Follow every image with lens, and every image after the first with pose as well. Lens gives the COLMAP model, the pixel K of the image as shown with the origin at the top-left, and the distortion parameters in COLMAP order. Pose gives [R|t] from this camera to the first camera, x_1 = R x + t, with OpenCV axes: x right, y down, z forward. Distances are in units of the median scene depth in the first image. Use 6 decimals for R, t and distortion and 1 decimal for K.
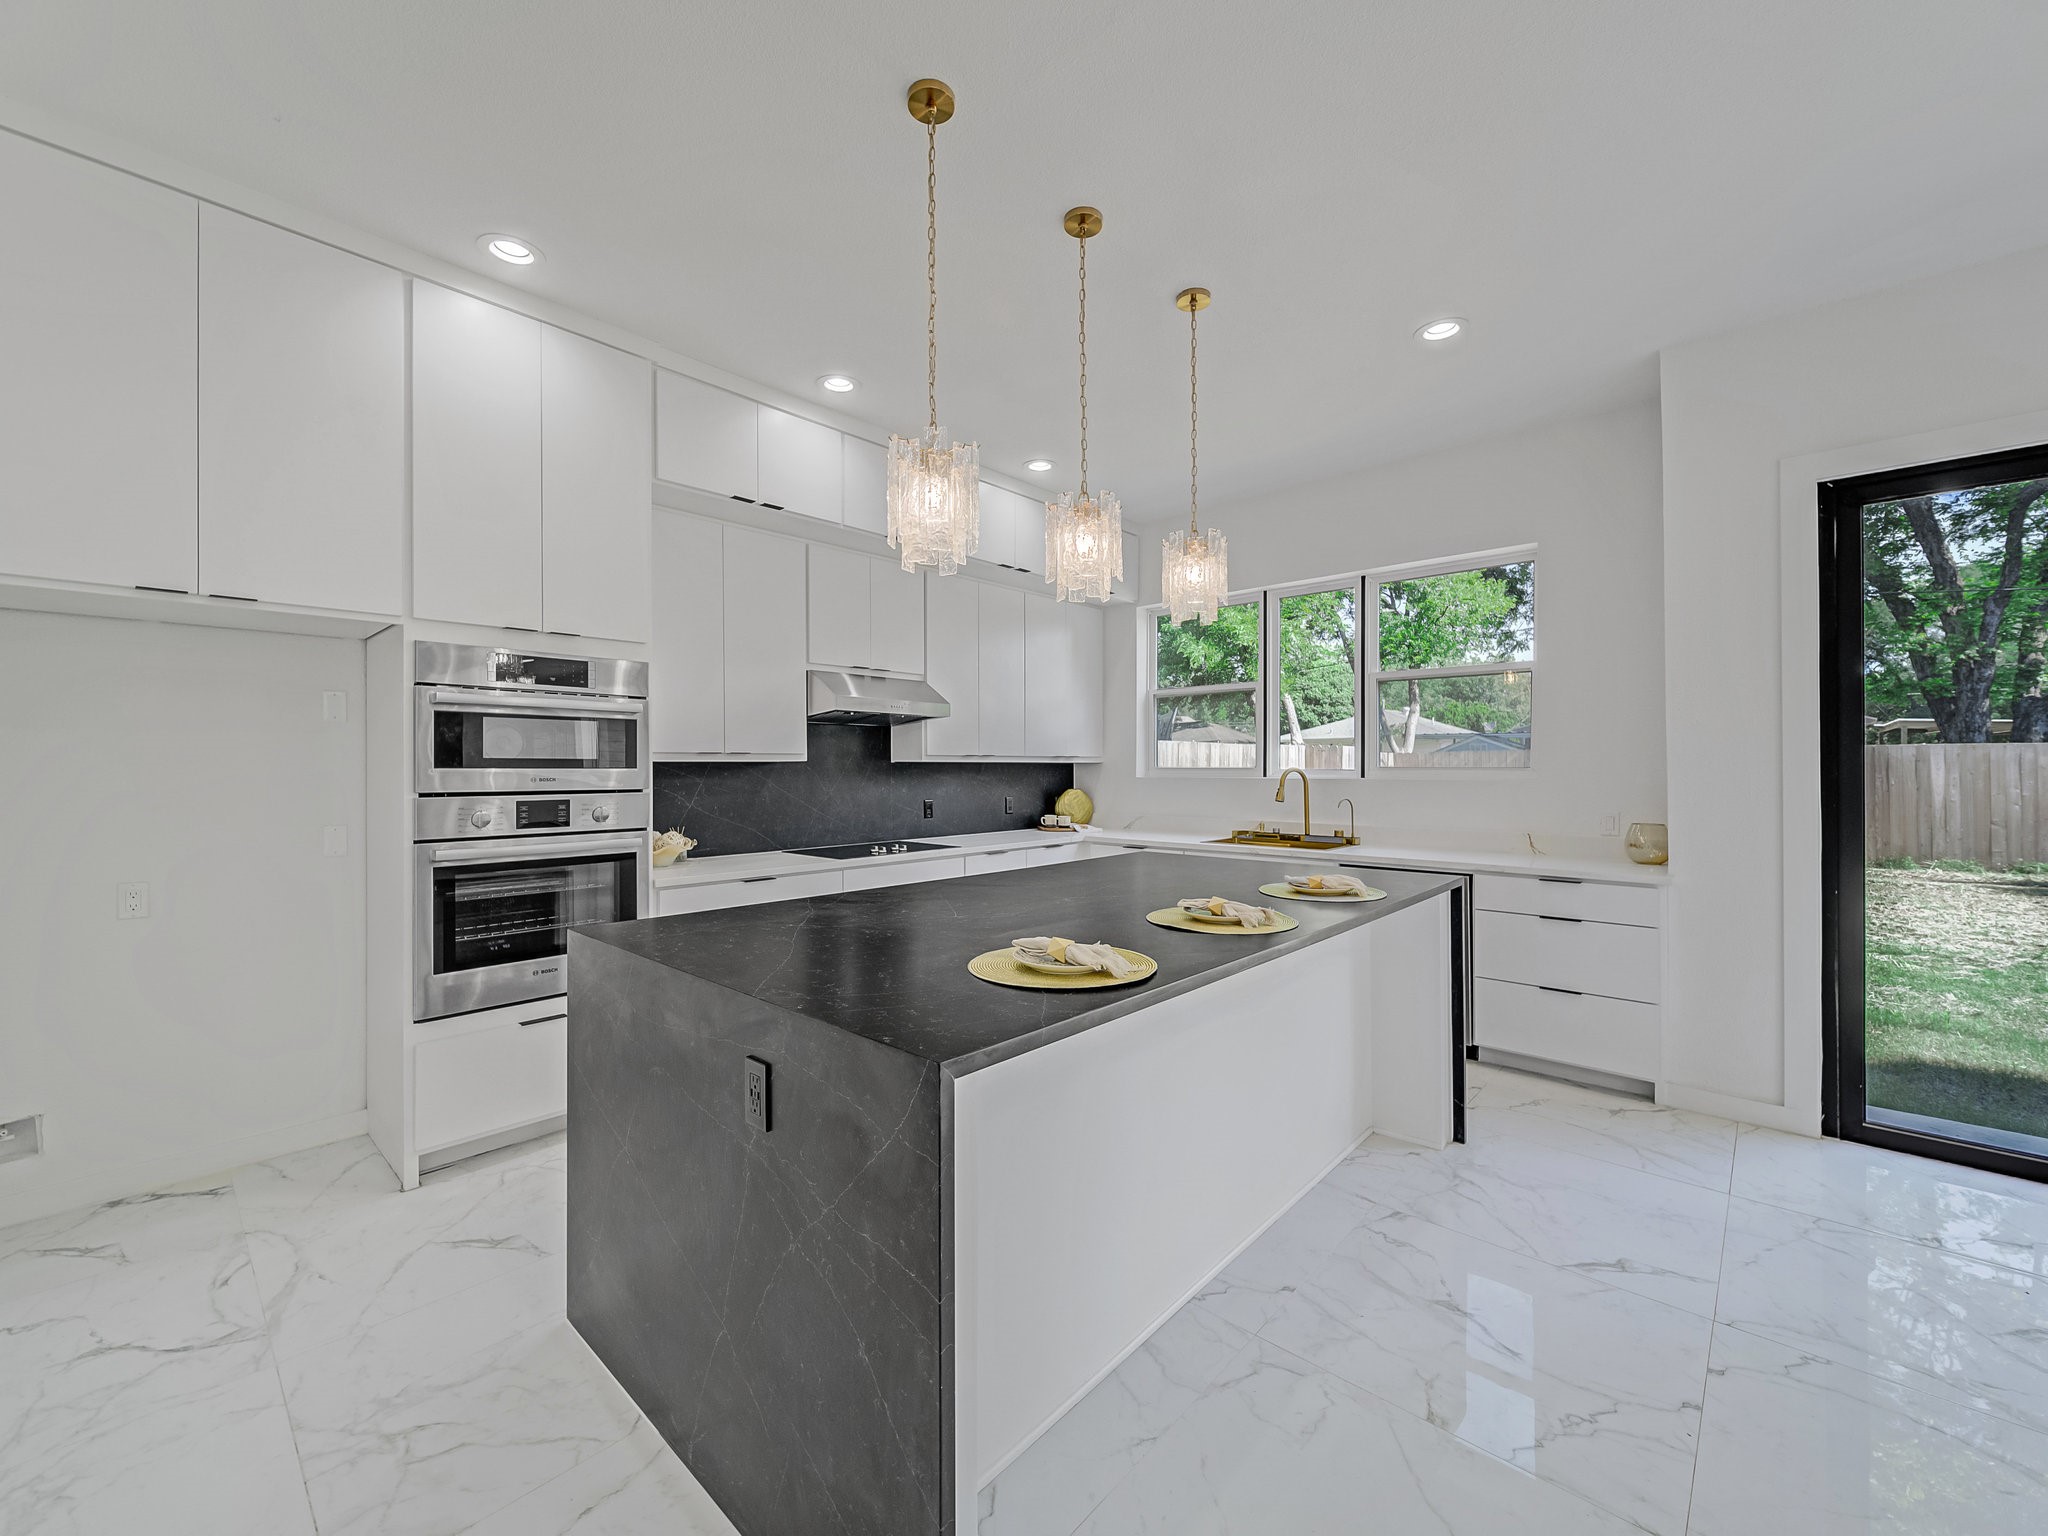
lens RADIAL K [[825.8, 0, 1020.8], [0, 825.8, 765.1], [0, 0, 1]] dist [-0.002609, -0.000346]
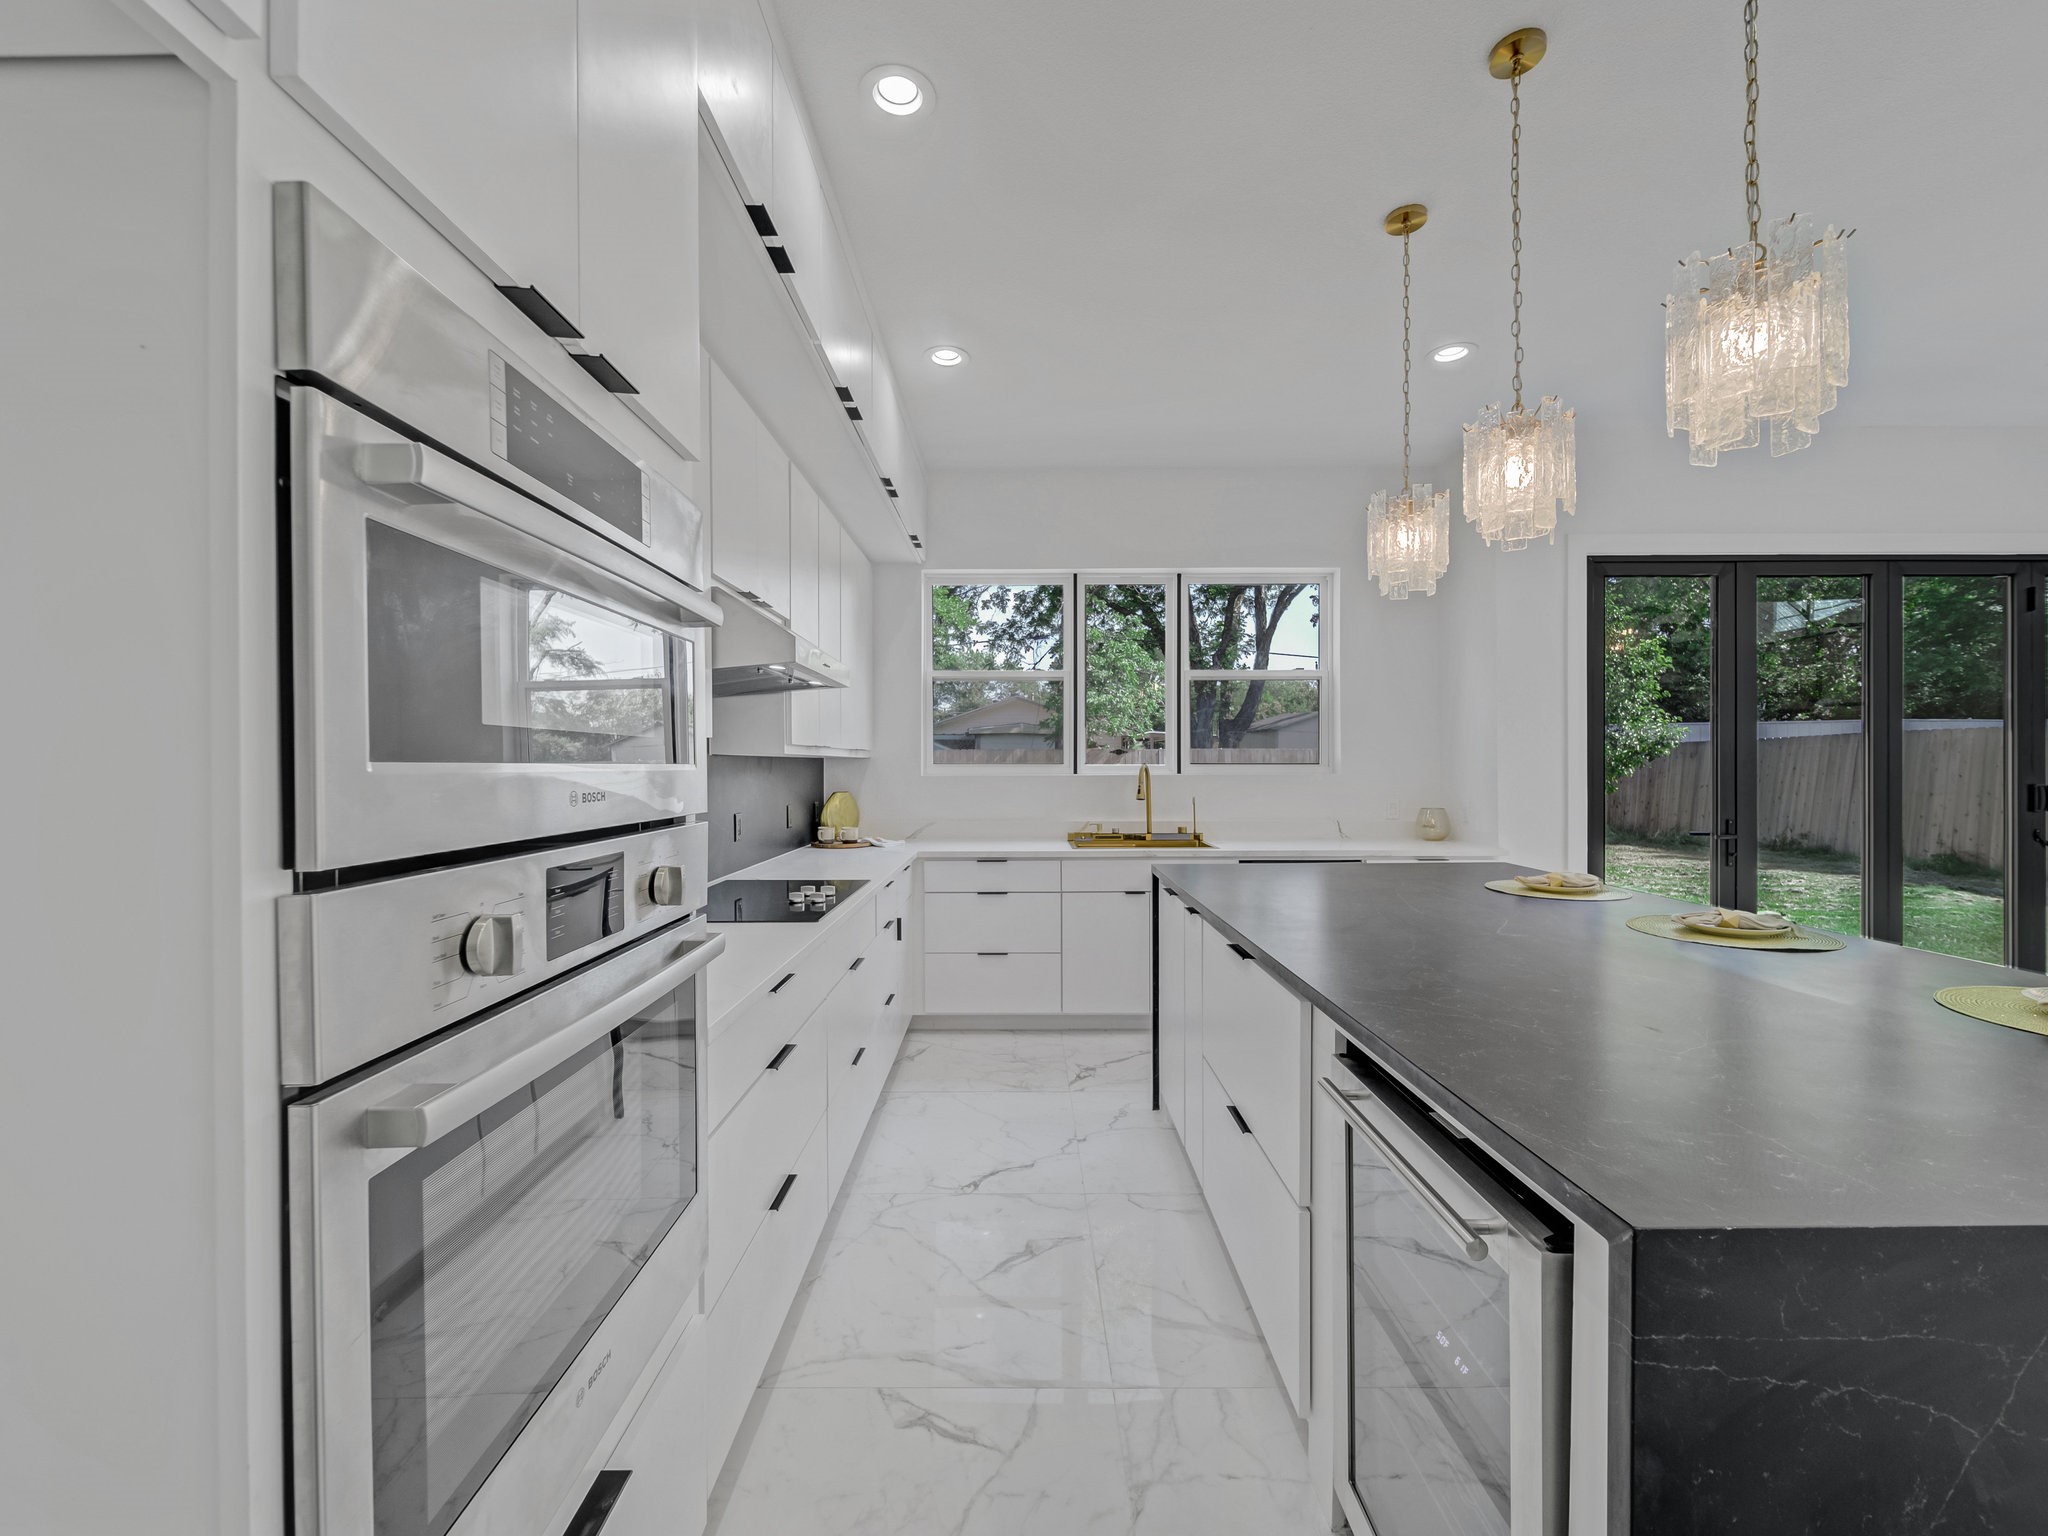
lens RADIAL K [[825.8, 0, 1025.5], [0, 825.8, 765.3], [0, 0, 1]] dist [-0.002609, -0.000346]
pose [[0.733390, -0.002445, 0.679803, -0.596501], [0.000140, 0.999994, 0.003446, 0.002870], [-0.679808, -0.002432, 0.733386, 0.566695]]
